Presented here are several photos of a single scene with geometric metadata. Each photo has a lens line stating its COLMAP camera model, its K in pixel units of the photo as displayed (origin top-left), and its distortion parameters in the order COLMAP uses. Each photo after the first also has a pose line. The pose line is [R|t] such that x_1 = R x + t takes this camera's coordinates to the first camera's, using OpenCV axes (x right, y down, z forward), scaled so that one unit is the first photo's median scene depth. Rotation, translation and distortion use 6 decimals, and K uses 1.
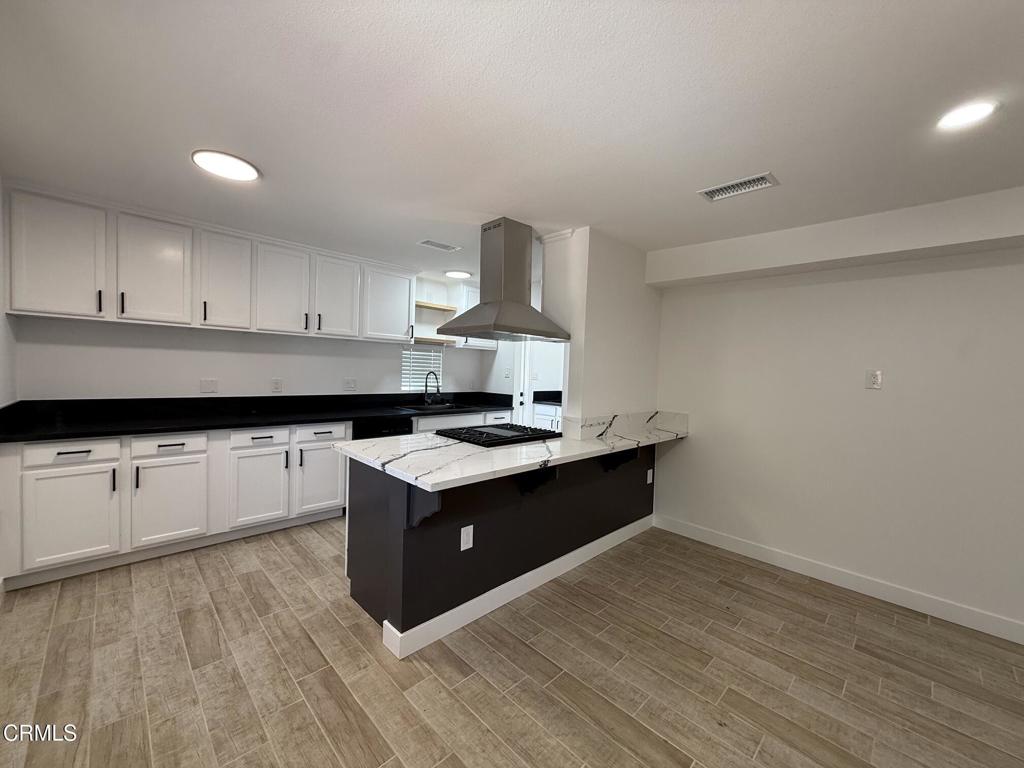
lens RADIAL K [[408.4, 0, 509.6], [0, 408.4, 383.2], [0, 0, 1]] dist [0.000457, -0.001130]
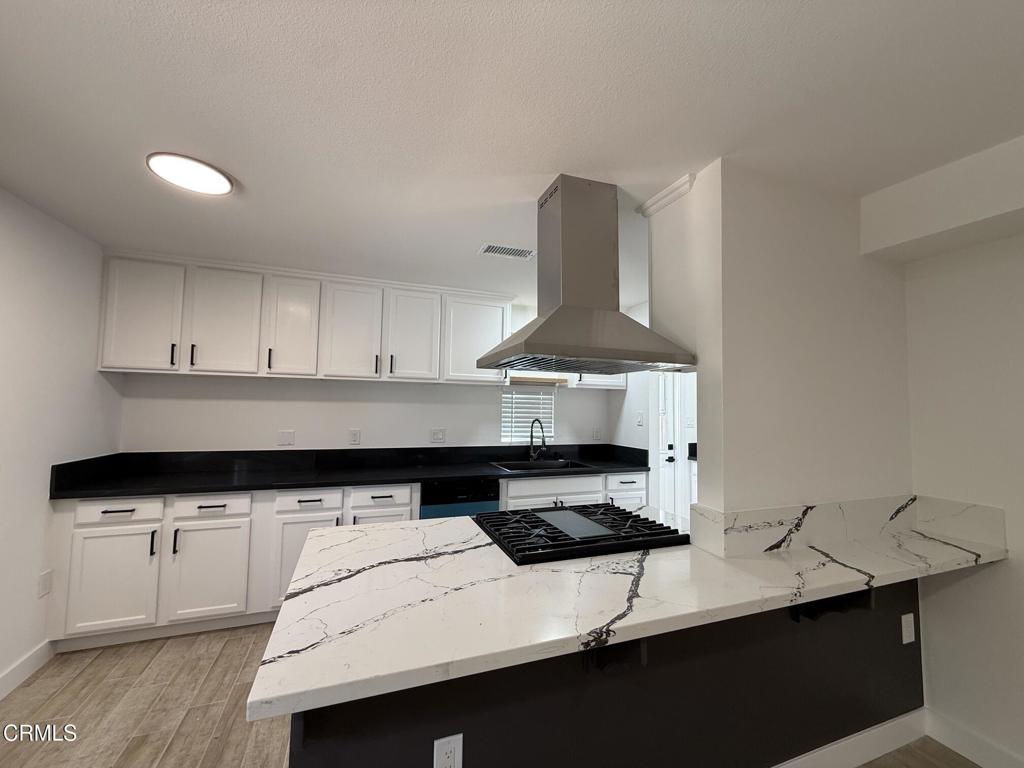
lens RADIAL K [[408.4, 0, 509.0], [0, 408.4, 383.6], [0, 0, 1]] dist [0.000457, -0.001130]
pose [[0.912448, -0.042578, -0.406971, 0.134304], [0.000671, 0.994726, -0.102567, -0.022989], [0.409192, 0.093314, 0.907664, 0.377504]]
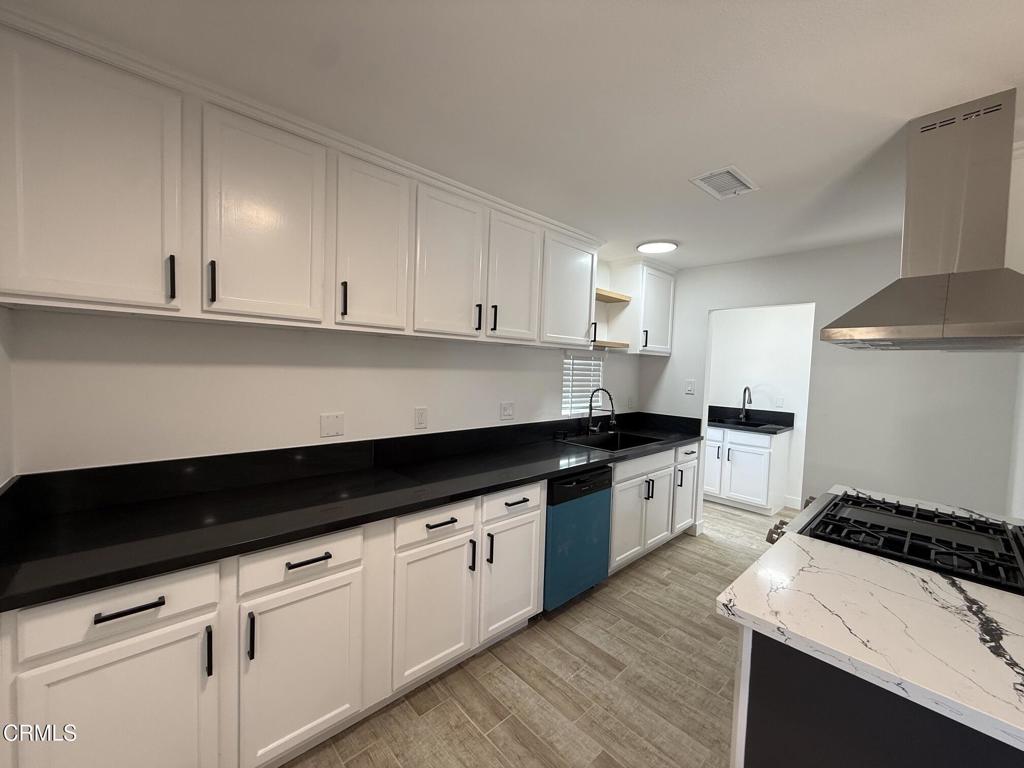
lens RADIAL K [[408.4, 0, 510.6], [0, 408.4, 383.0], [0, 0, 1]] dist [0.000457, -0.001130]
pose [[0.999586, 0.000262, -0.028773, -0.500961], [-0.000011, 0.999962, 0.008742, -0.066358], [0.028774, -0.008738, 0.999548, 0.445494]]
